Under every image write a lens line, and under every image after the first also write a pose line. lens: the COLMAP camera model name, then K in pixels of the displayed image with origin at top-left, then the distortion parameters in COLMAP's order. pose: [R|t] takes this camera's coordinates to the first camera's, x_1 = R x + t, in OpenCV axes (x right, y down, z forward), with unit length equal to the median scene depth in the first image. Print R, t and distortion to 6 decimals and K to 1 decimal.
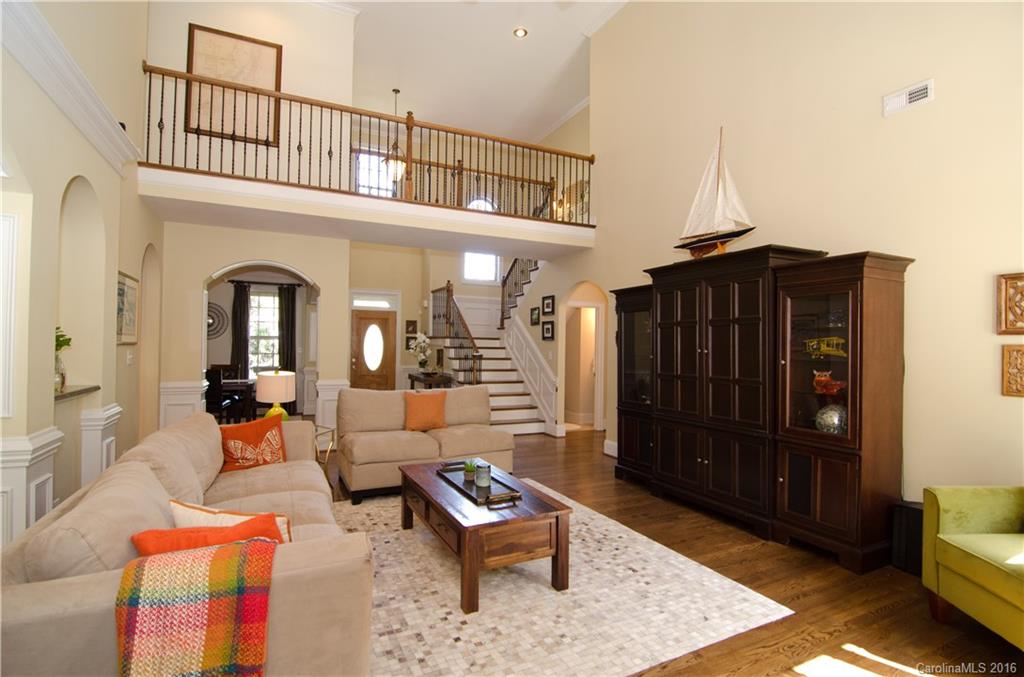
lens RADIAL K [[493.6, 0, 511.1], [0, 493.6, 340.6], [0, 0, 1]] dist [-0.000665, -0.013537]
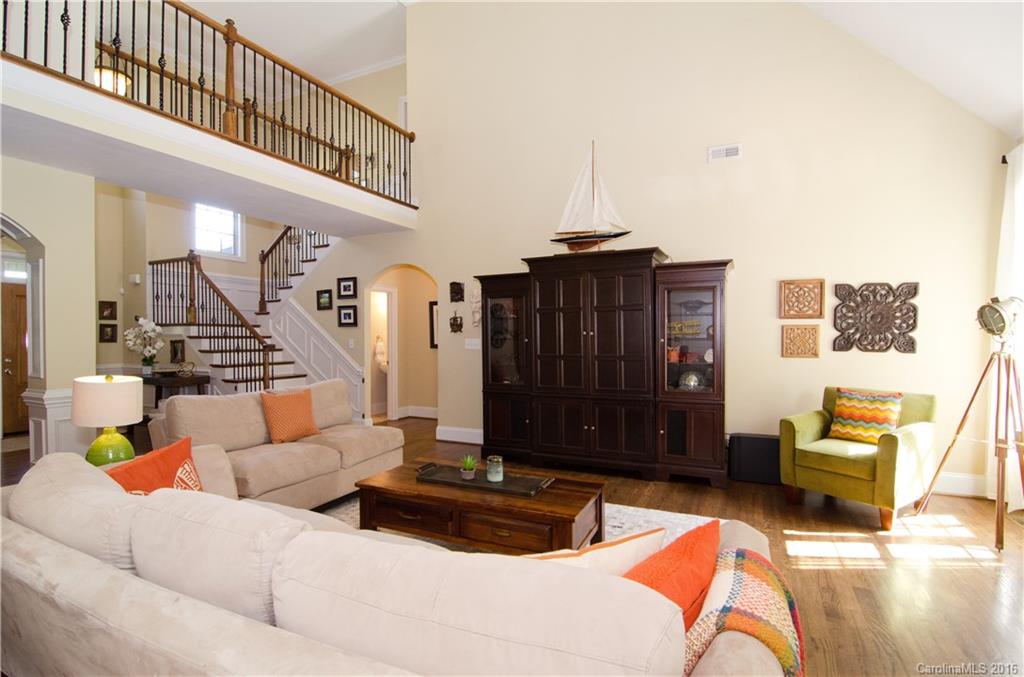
lens RADIAL K [[493.6, 0, 511.1], [0, 493.6, 340.6], [0, 0, 1]] dist [-0.000665, -0.013537]
pose [[0.783939, -0.023334, 0.620399, -0.416570], [0.008657, 0.999607, 0.026658, 0.004962], [-0.620778, -0.015527, 0.783833, 0.180234]]
